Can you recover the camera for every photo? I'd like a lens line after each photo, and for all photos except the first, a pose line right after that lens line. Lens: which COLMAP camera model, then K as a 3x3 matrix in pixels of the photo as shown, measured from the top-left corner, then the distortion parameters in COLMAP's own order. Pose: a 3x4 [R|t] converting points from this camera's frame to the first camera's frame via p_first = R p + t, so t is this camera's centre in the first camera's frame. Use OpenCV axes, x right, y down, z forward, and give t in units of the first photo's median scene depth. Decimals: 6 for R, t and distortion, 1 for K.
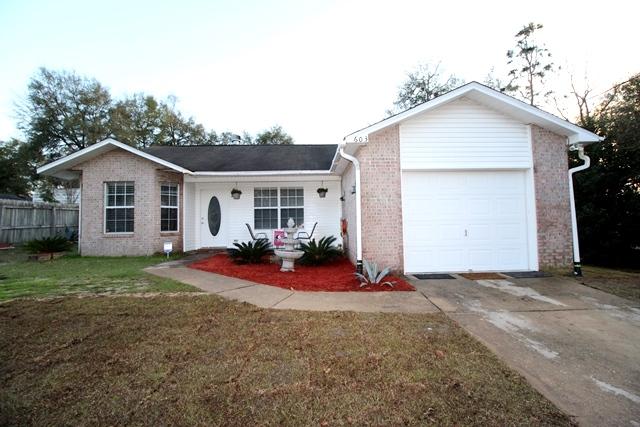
lens RADIAL K [[297.3, 0, 322.0], [0, 297.3, 213.4], [0, 0, 1]] dist [-0.009423, -0.007377]
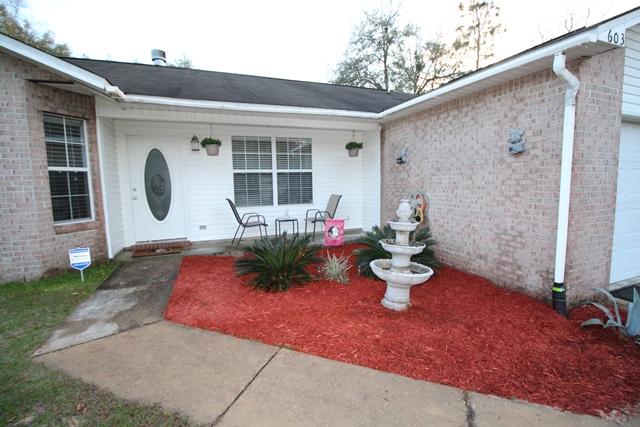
lens RADIAL K [[297.3, 0, 322.0], [0, 297.3, 213.0], [0, 0, 1]] dist [-0.009423, -0.007377]
pose [[0.946873, -0.032562, 0.319954, -0.261933], [-0.012474, 0.990394, 0.137710, -0.019847], [-0.321364, -0.134385, 0.937372, 0.391297]]
